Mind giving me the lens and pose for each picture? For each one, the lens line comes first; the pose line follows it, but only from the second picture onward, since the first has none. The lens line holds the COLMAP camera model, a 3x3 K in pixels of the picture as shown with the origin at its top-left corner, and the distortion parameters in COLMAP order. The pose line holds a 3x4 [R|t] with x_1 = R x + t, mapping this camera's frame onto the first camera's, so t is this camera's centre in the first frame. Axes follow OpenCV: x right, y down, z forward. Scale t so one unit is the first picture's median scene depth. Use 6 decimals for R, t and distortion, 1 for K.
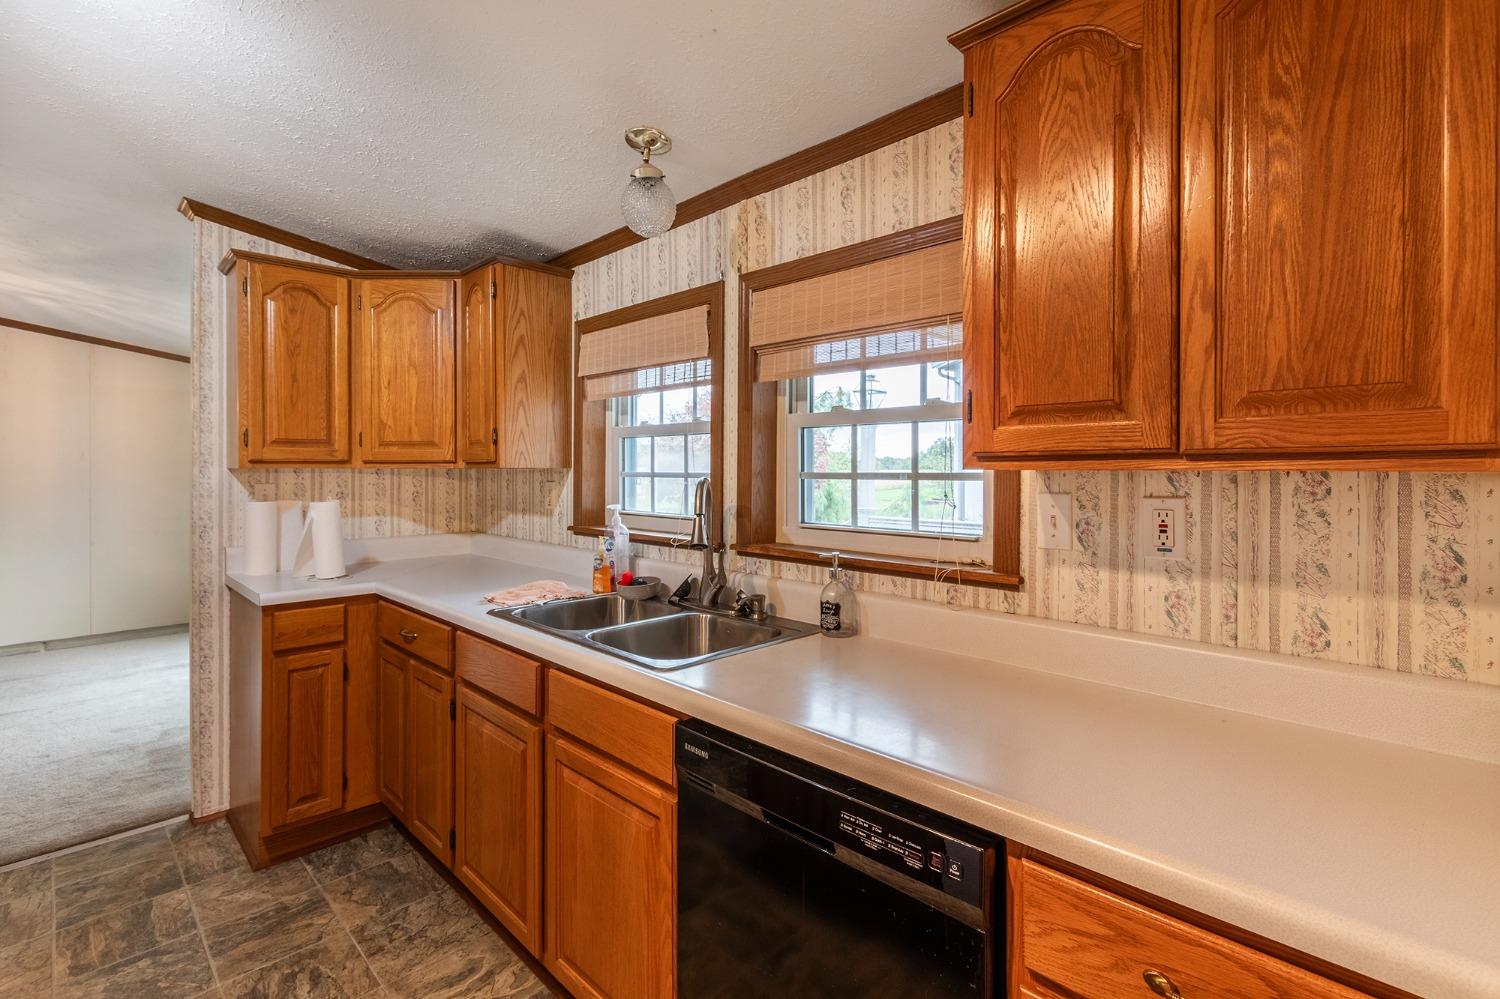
lens RADIAL K [[717.5, 0, 760.8], [0, 717.5, 473.5], [0, 0, 1]] dist [0.007720, -0.002690]
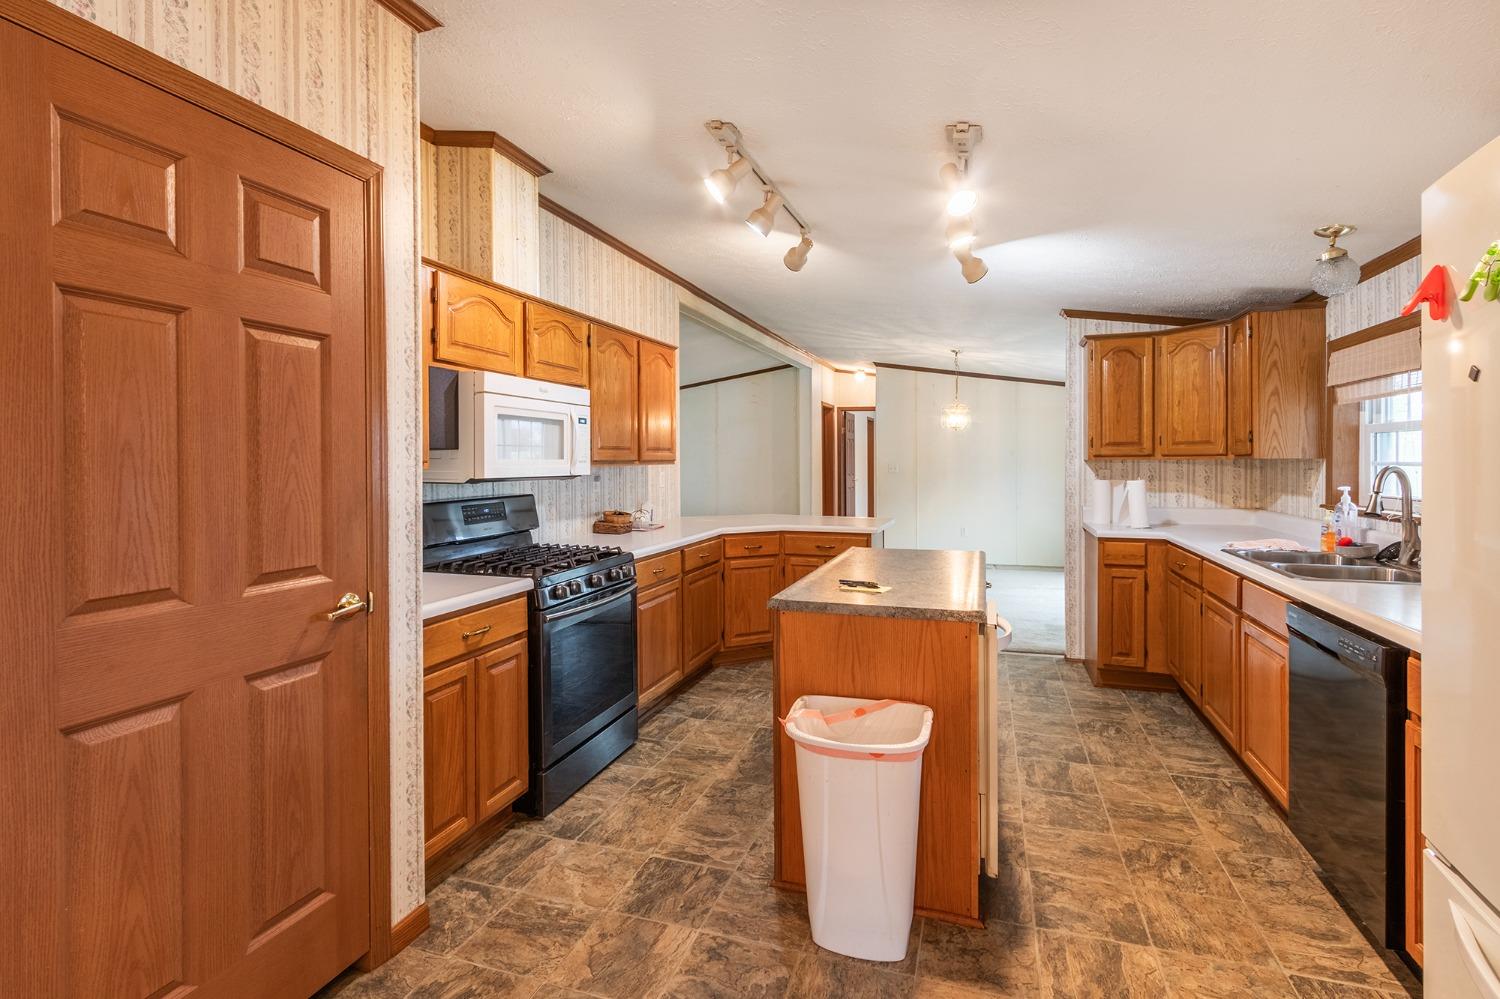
lens RADIAL K [[717.5, 0, 723.3], [0, 717.5, 463.3], [0, 0, 1]] dist [0.007720, -0.002690]
pose [[0.427396, -0.000062, -0.904065, 0.449617], [-0.001182, 0.999999, -0.000627, 0.002723], [0.904064, 0.001337, 0.427395, -0.518296]]
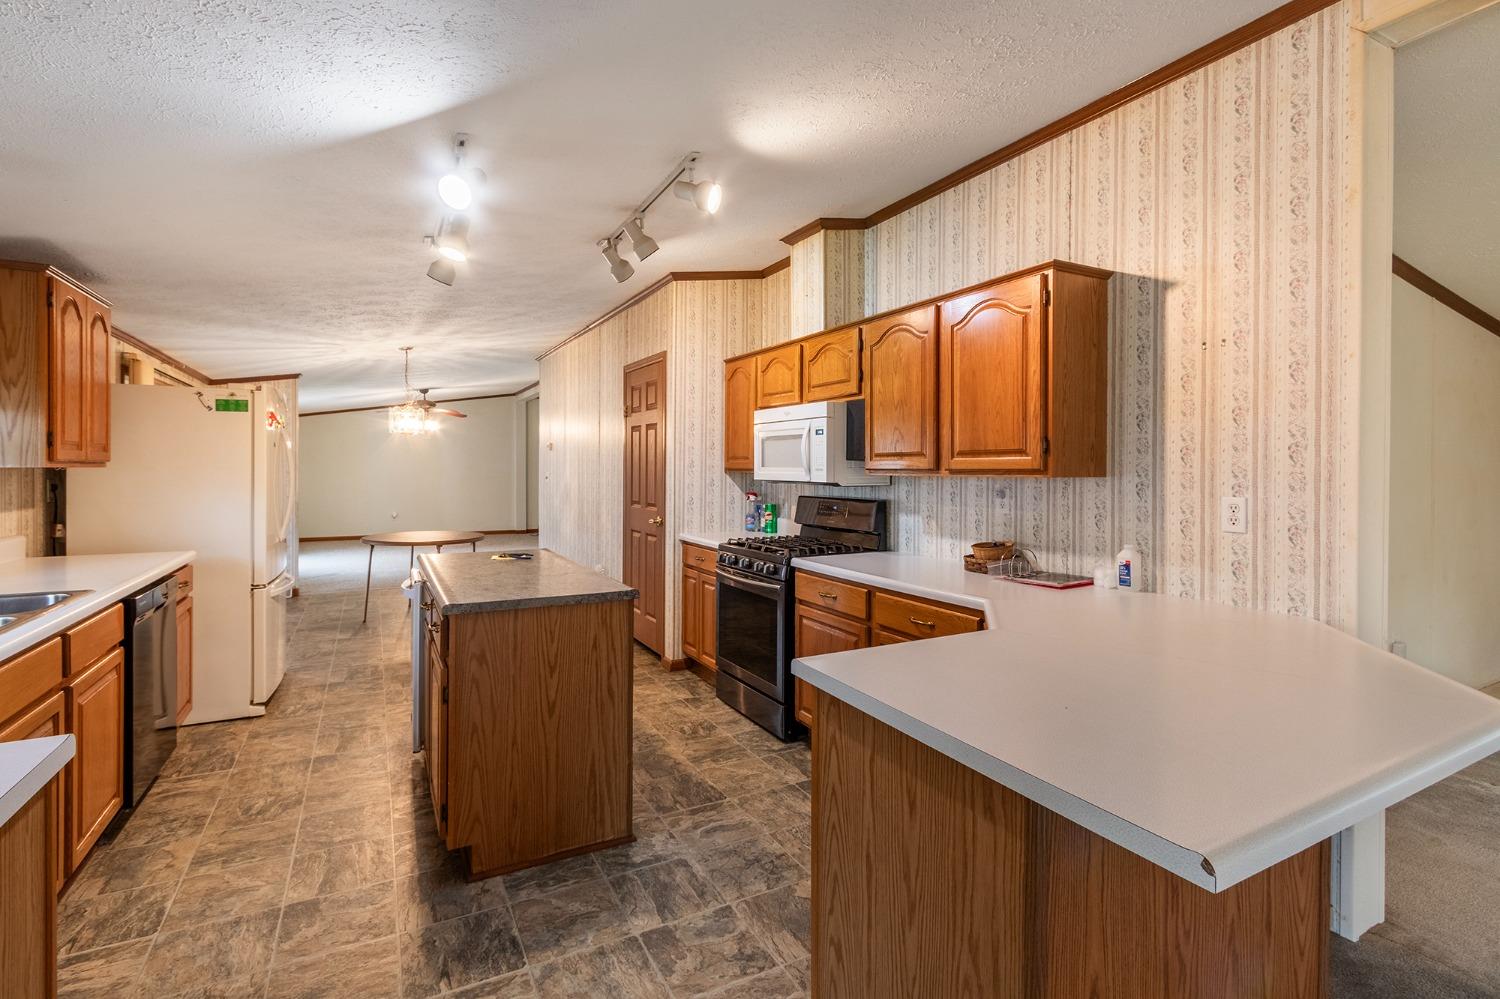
lens RADIAL K [[717.5, 0, 782.0], [0, 717.5, 469.0], [0, 0, 1]] dist [0.007720, -0.002690]
pose [[-0.966309, -0.008235, 0.257254, -0.852476], [-0.006522, 0.999951, 0.007513, -0.009938], [-0.257303, 0.005582, -0.966315, 0.889277]]
